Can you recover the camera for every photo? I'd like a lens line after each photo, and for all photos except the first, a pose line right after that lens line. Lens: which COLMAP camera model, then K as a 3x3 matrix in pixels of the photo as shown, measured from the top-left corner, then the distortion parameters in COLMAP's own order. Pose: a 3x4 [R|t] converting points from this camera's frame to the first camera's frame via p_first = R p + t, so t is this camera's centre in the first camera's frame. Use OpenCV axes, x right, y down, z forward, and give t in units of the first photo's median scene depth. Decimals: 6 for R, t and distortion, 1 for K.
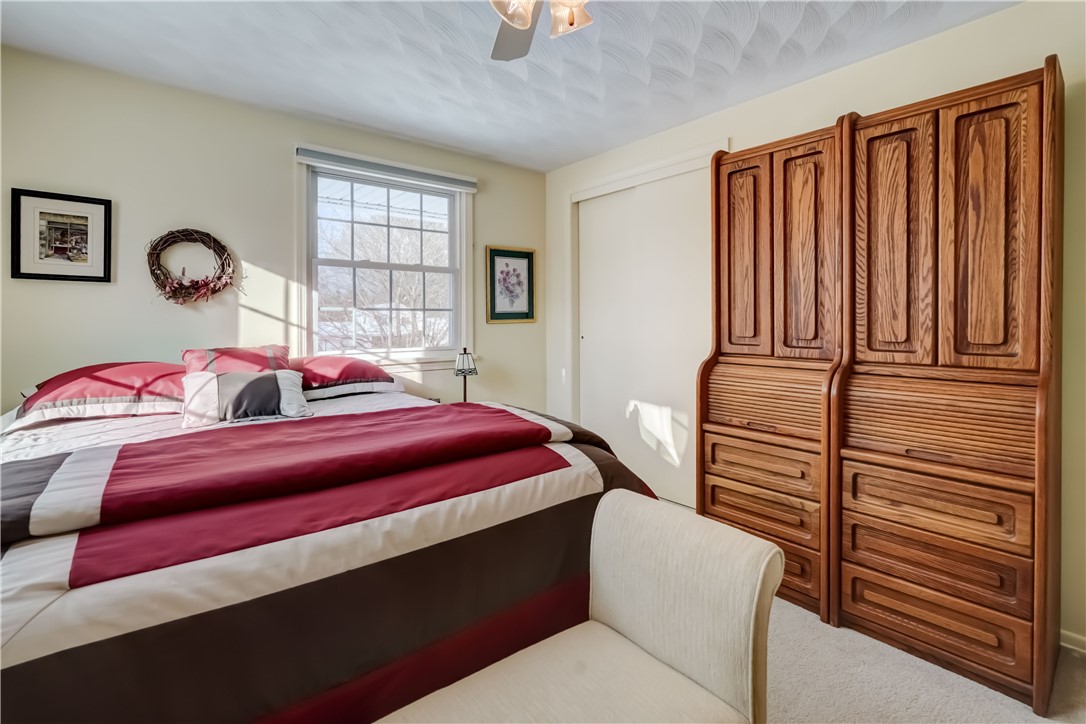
lens RADIAL K [[498.0, 0, 536.3], [0, 498.0, 317.7], [0, 0, 1]] dist [-0.002544, -0.000106]
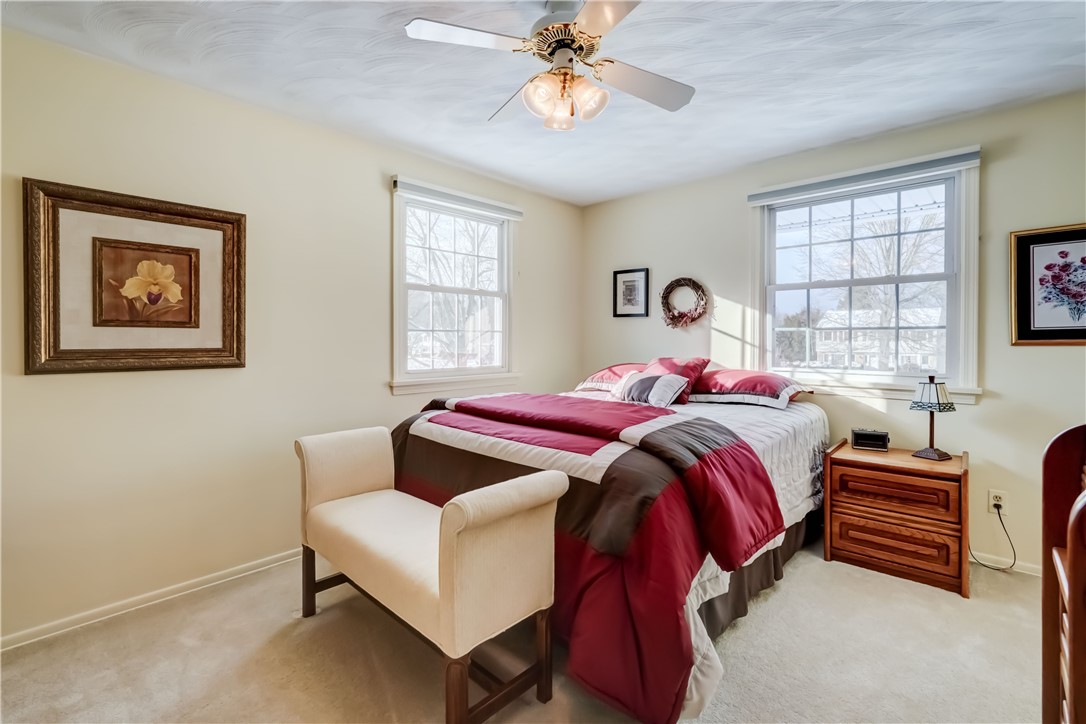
lens RADIAL K [[489.6, 0, 548.8], [0, 489.6, 330.7], [0, 0, 1]] dist [-0.005172, 0.000029]
pose [[0.150444, -0.018339, -0.988448, 0.569386], [-0.004202, 0.999807, -0.019189, 0.008009], [0.988610, 0.007040, 0.150338, 0.327335]]
